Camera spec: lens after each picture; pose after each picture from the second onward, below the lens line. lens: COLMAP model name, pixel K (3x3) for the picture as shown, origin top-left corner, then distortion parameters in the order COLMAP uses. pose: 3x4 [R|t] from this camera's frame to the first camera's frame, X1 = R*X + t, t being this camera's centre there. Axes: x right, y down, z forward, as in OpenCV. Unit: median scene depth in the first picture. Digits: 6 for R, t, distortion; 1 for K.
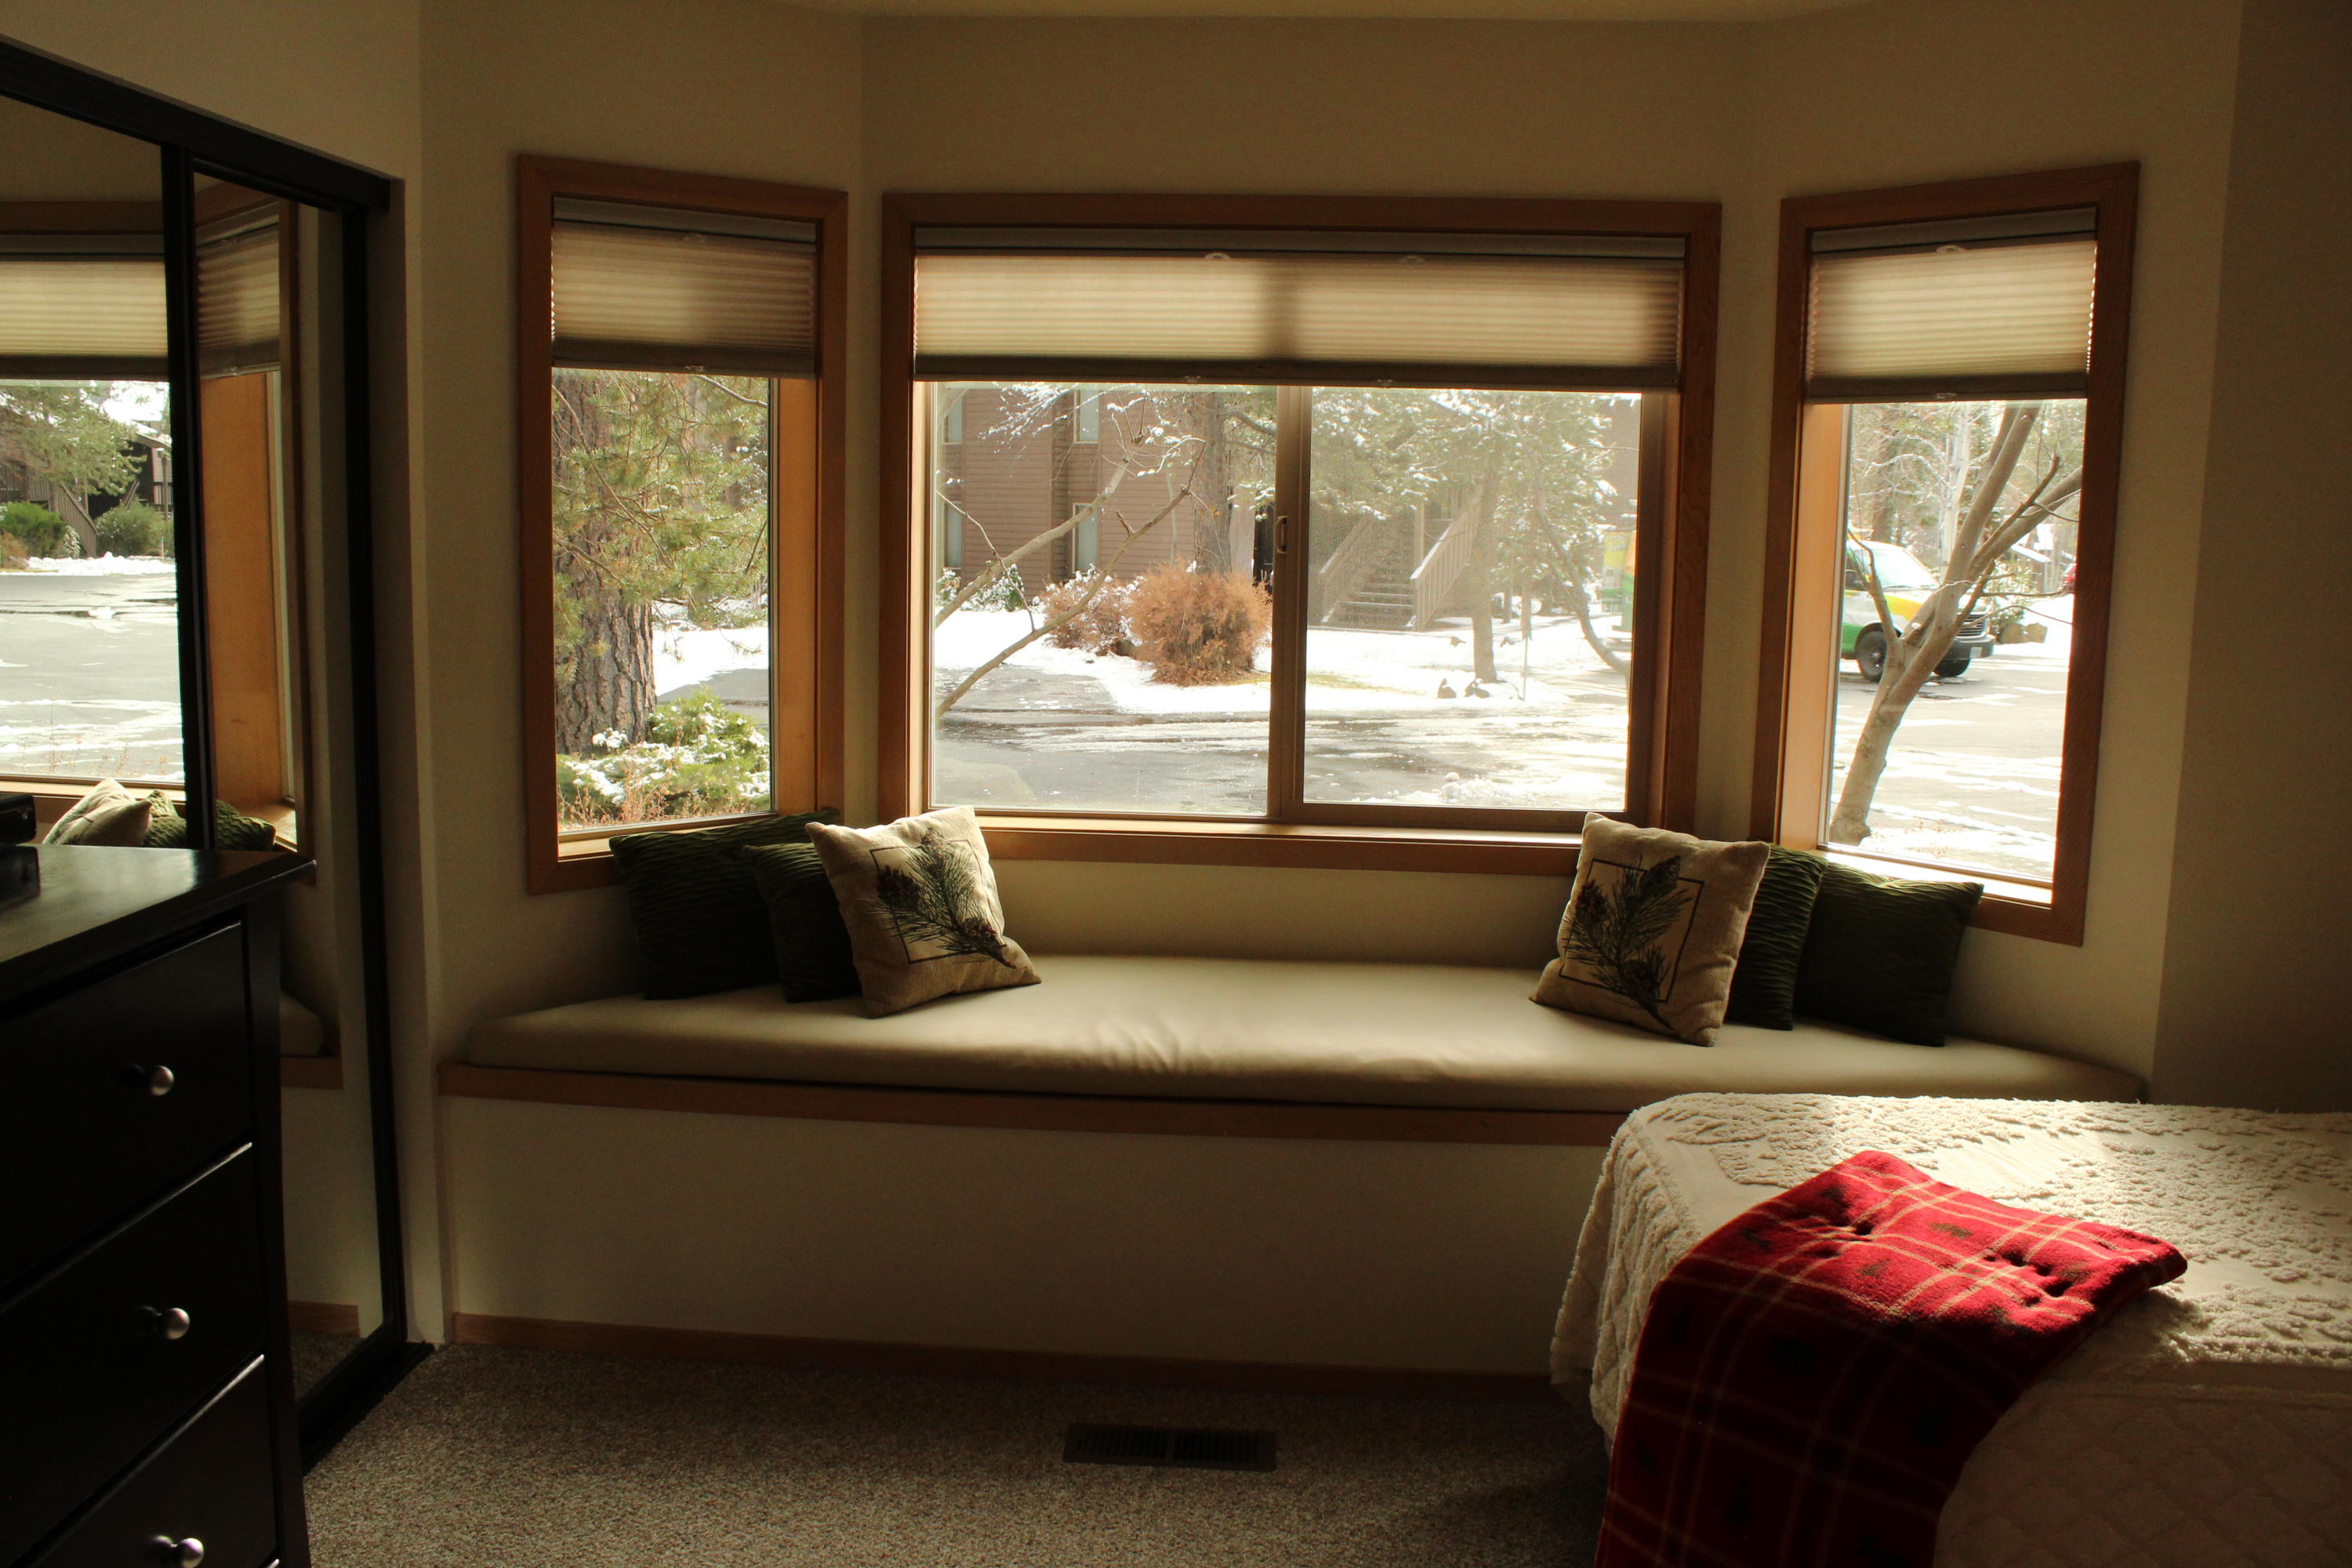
lens RADIAL K [[1950.3, 0, 1106.6], [0, 1950.3, 757.8], [0, 0, 1]] dist [-0.152422, 0.127837]
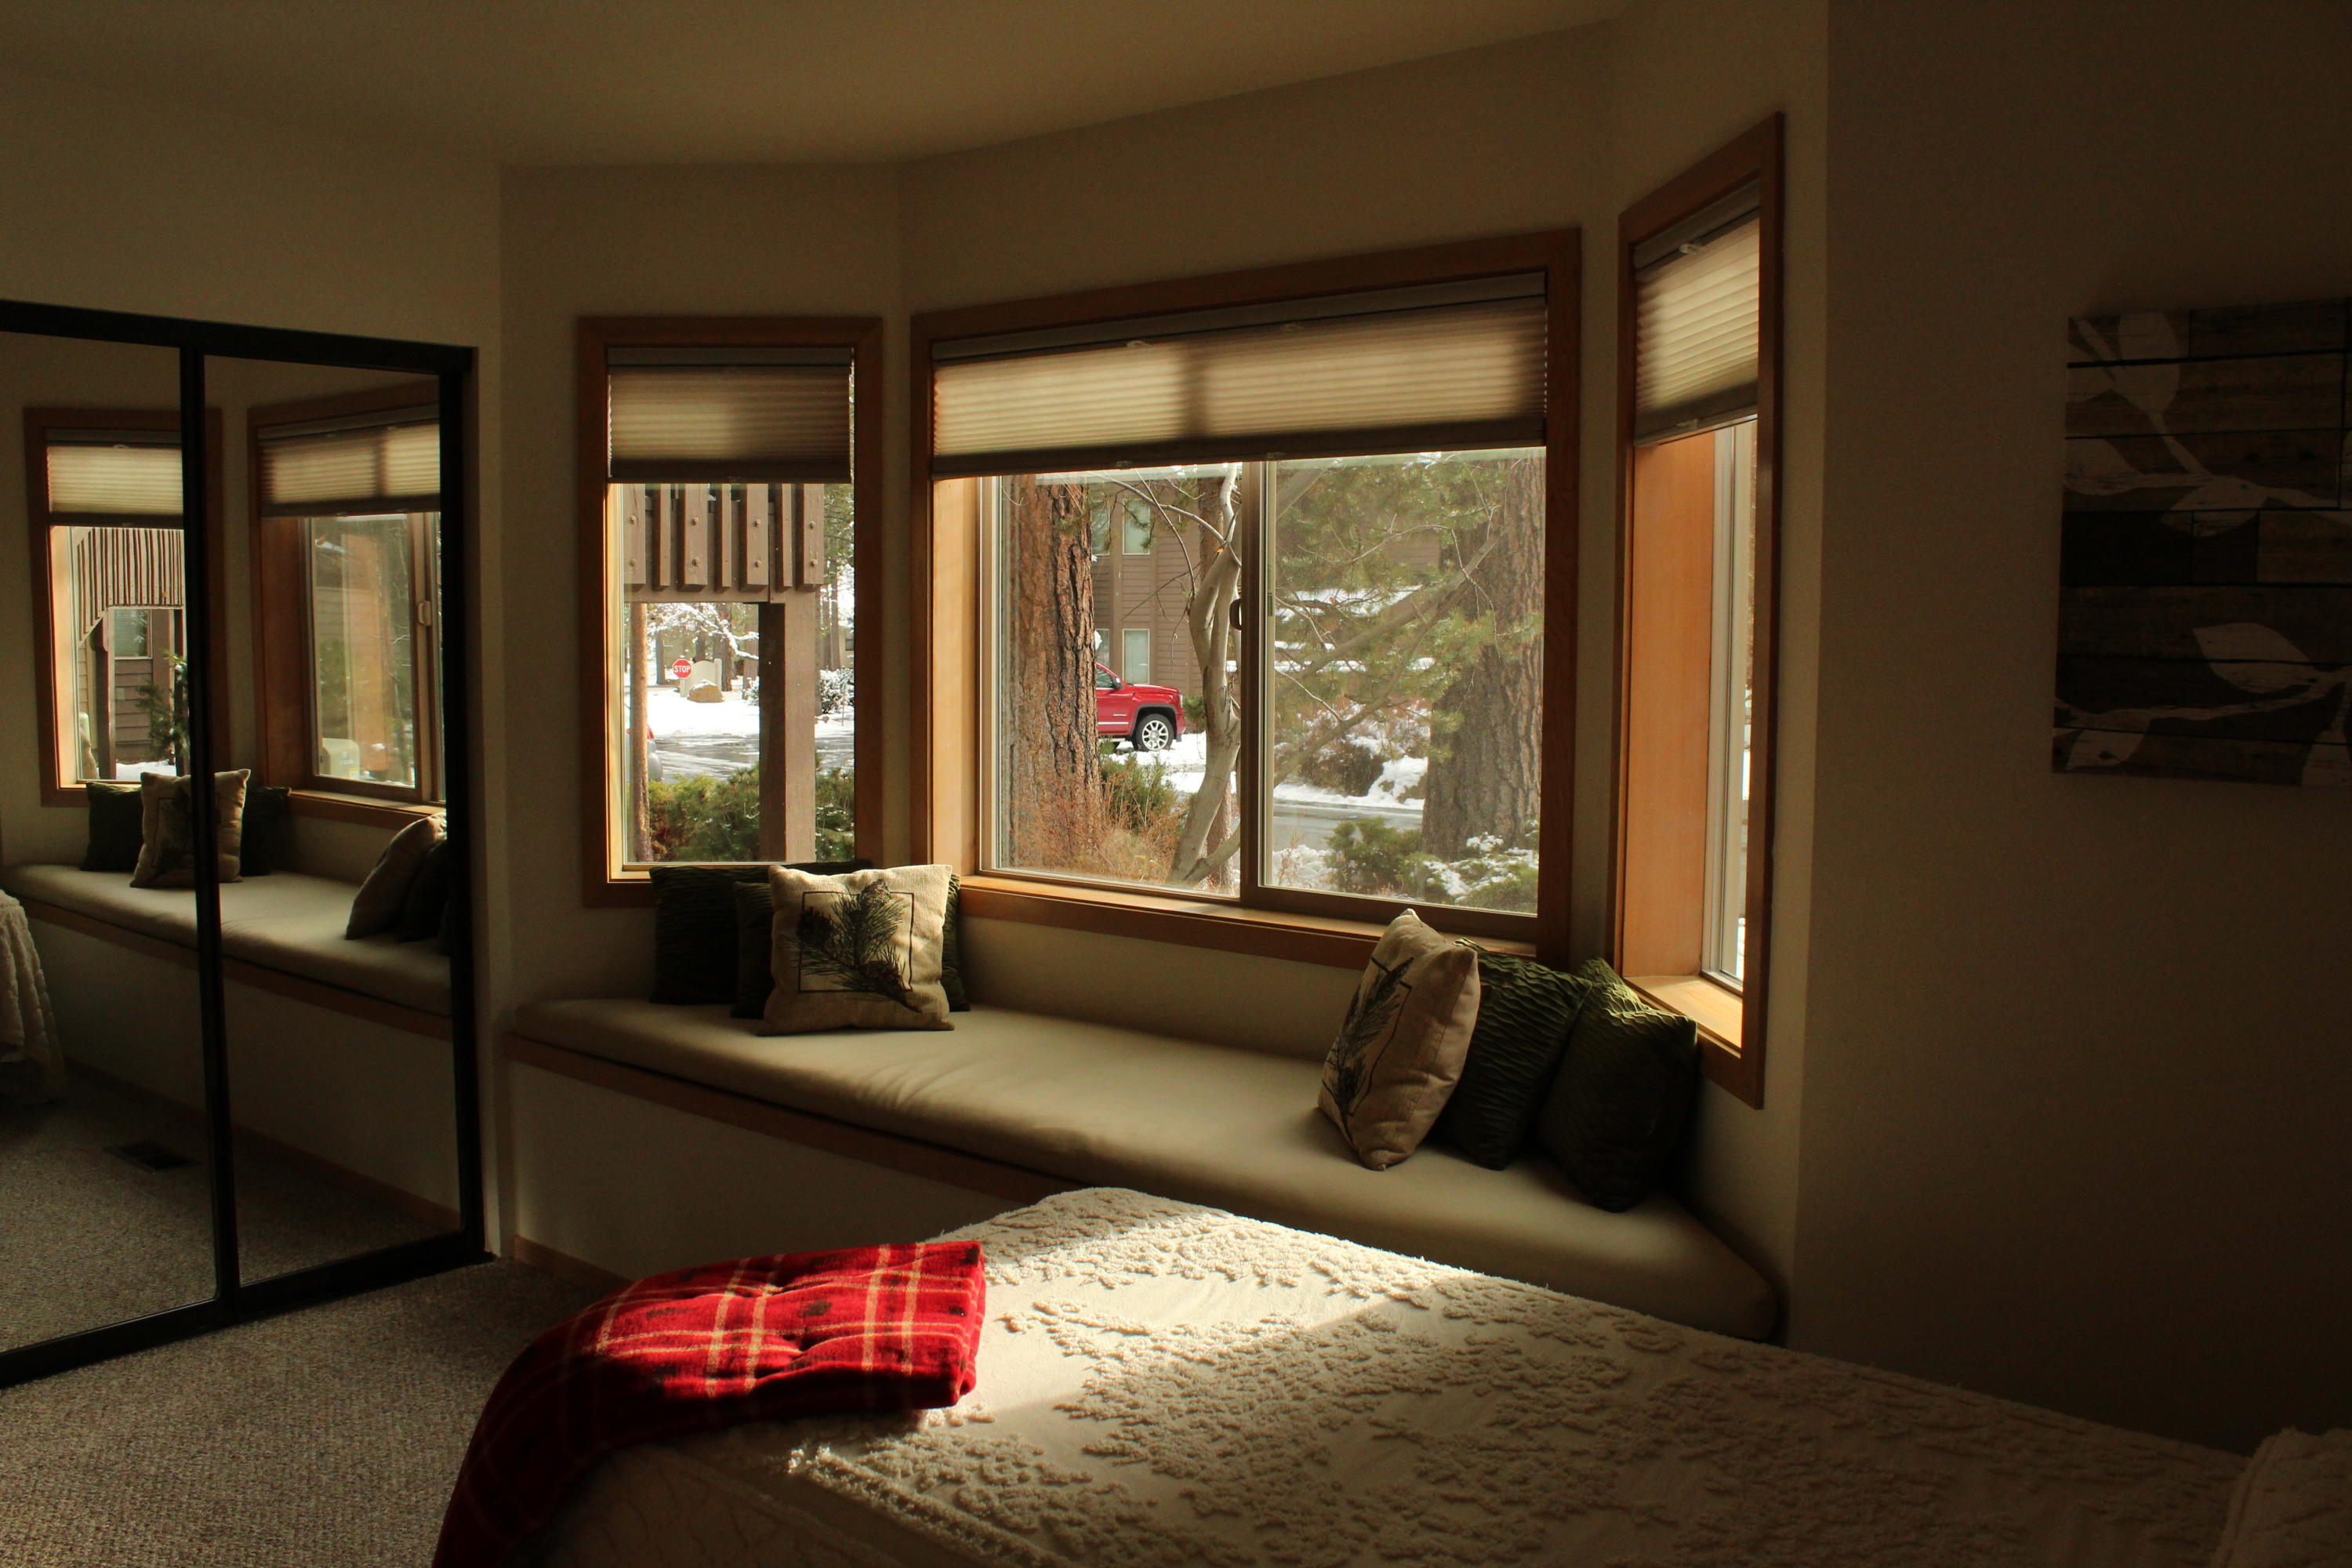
lens RADIAL K [[1950.3, 0, 1176.0], [0, 1950.3, 773.6], [0, 0, 1]] dist [-0.152422, 0.127837]
pose [[0.824360, 0.033429, -0.565077, 0.702069], [-0.064928, 0.997250, -0.035725, 0.004633], [0.562329, 0.066139, 0.824264, 0.184774]]
